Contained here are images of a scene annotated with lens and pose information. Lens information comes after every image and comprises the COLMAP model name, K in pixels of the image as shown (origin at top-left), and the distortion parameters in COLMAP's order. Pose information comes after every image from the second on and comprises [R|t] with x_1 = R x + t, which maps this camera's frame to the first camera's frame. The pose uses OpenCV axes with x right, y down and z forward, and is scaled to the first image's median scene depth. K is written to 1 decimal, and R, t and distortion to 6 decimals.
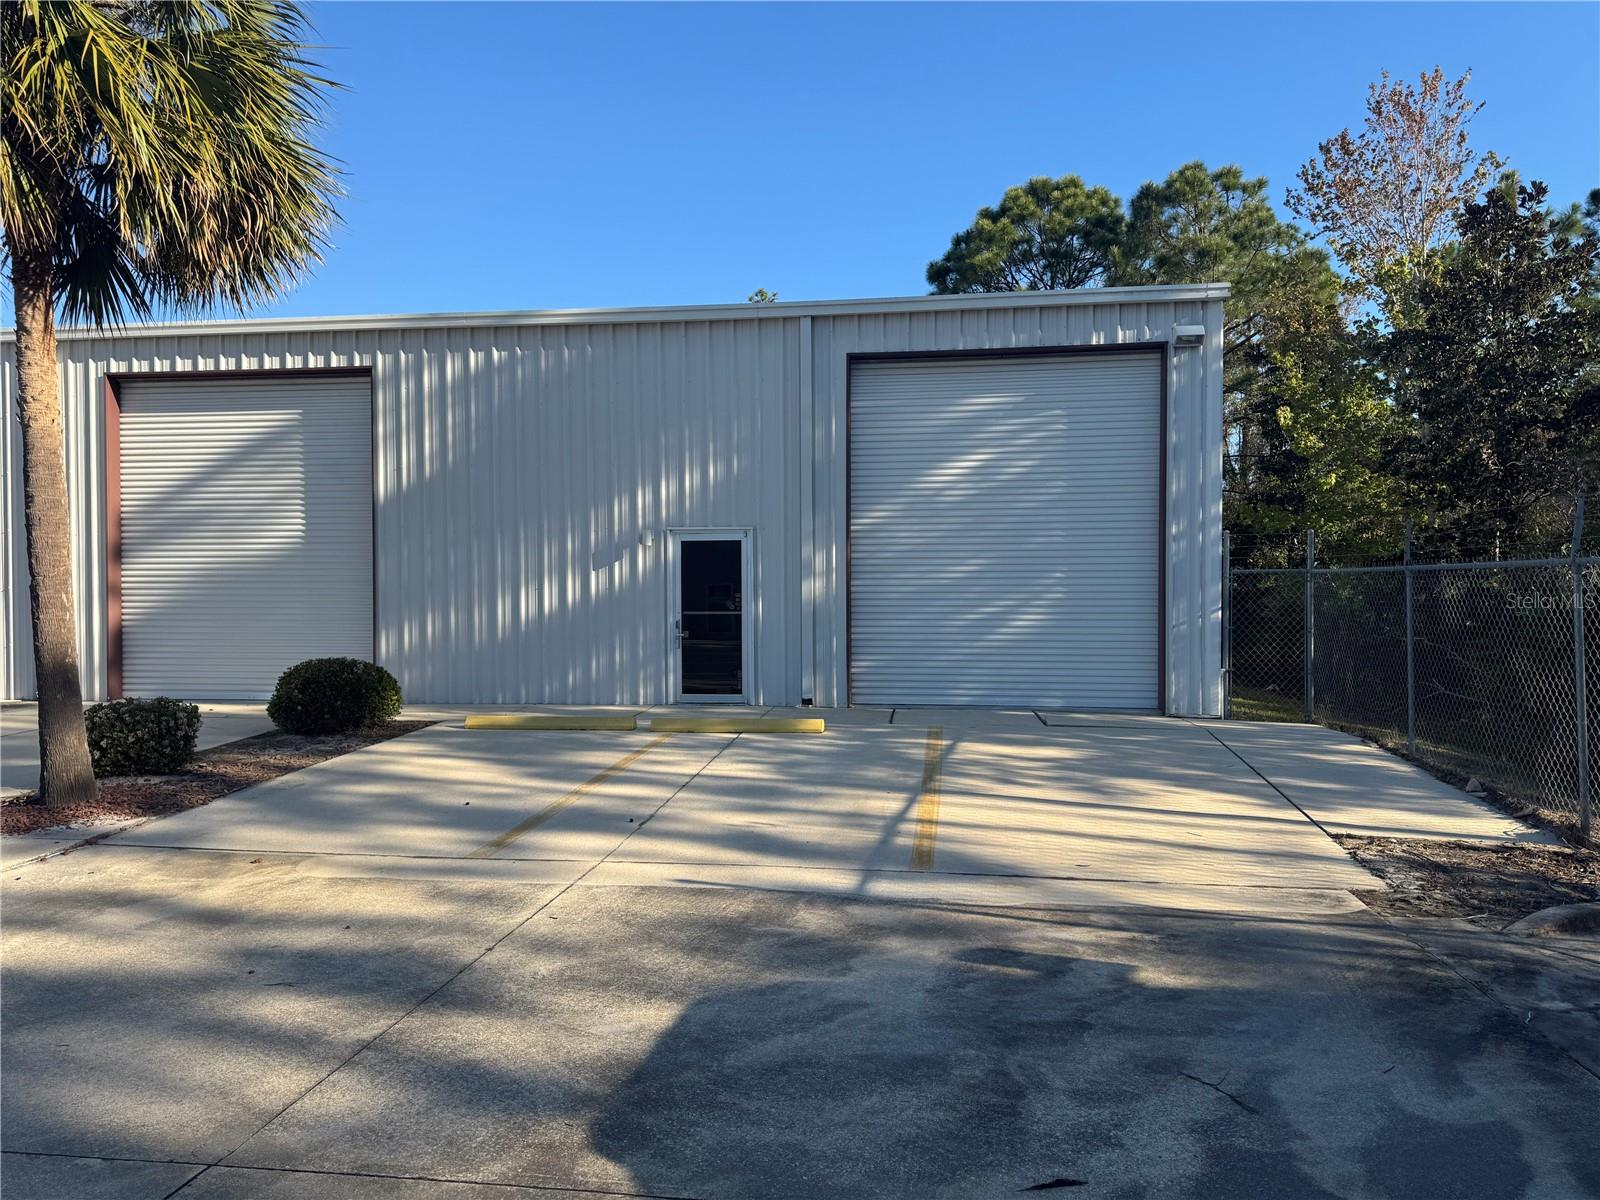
lens RADIAL K [[1117.0, 0, 800.4], [0, 1117.0, 584.3], [0, 0, 1]] dist [0.064043, -0.025934]
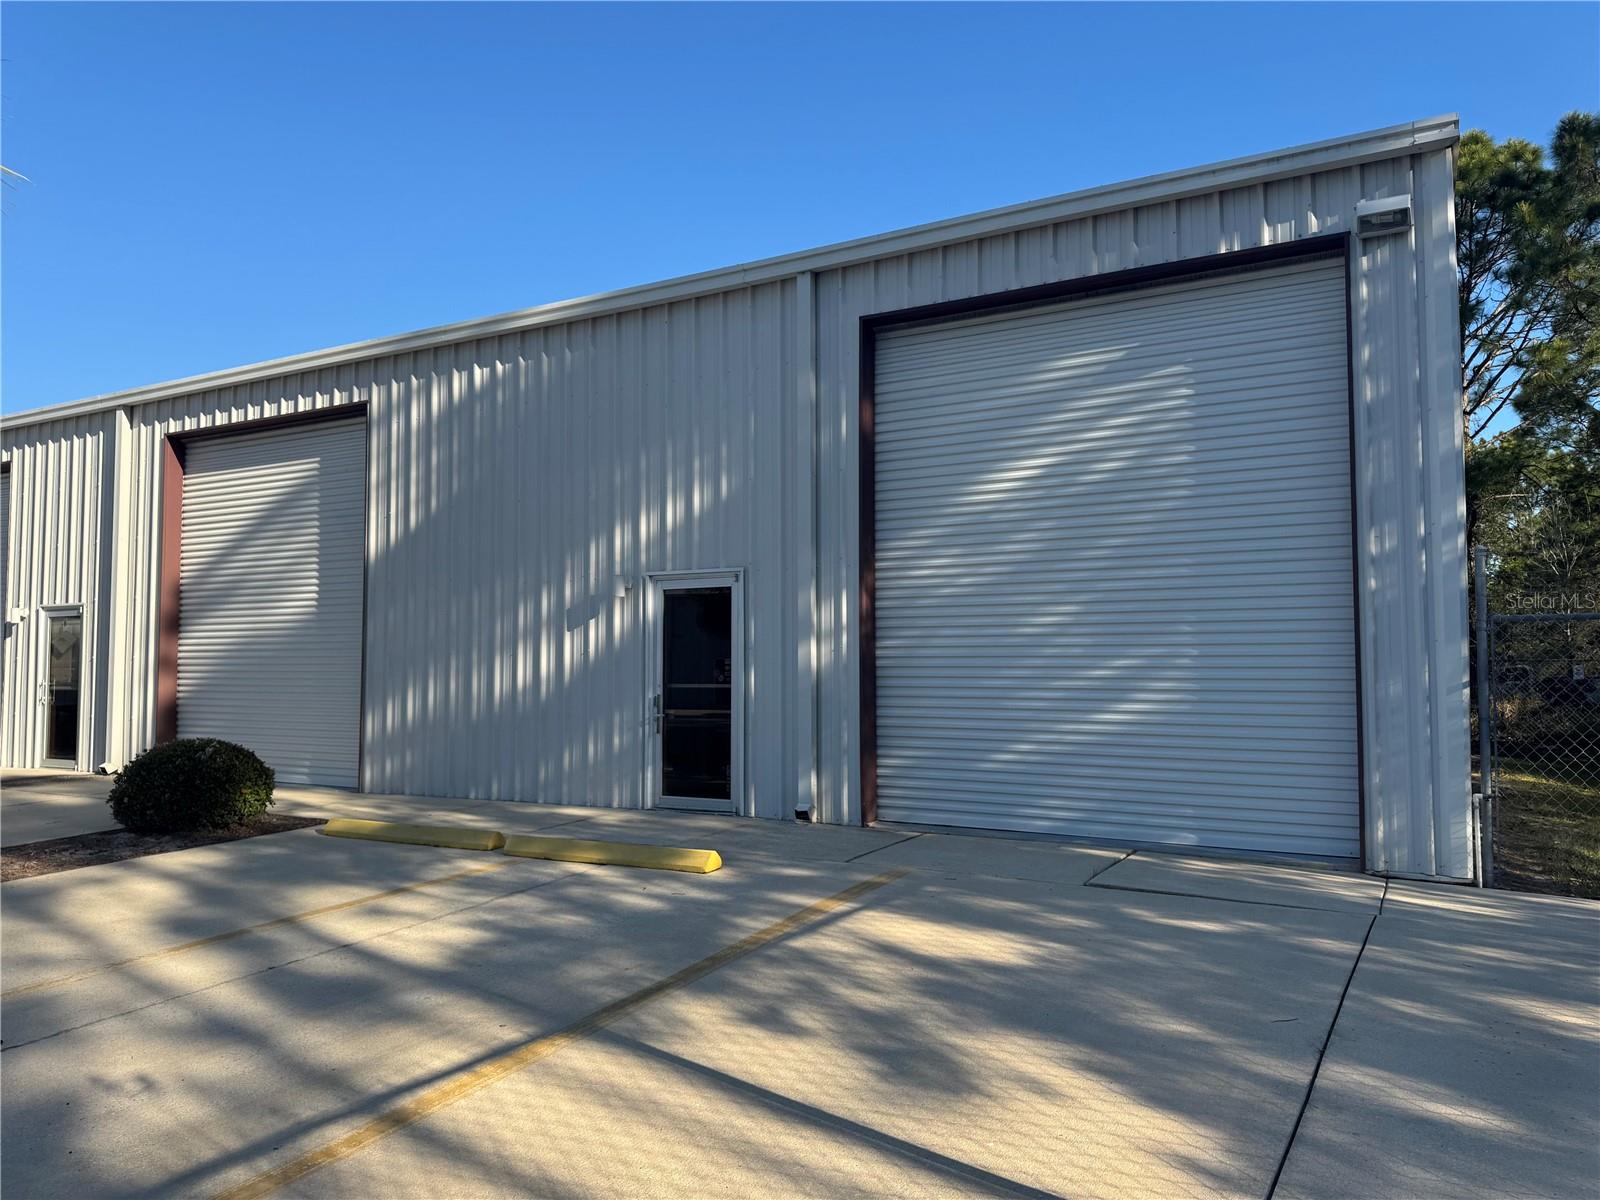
lens RADIAL K [[1117.0, 0, 798.3], [0, 1117.0, 615.1], [0, 0, 1]] dist [0.064043, -0.025934]
pose [[0.936650, -0.017464, -0.349831, 0.241798], [0.005023, 0.999323, -0.036440, 0.005032], [0.350230, 0.032375, 0.936104, 0.322956]]
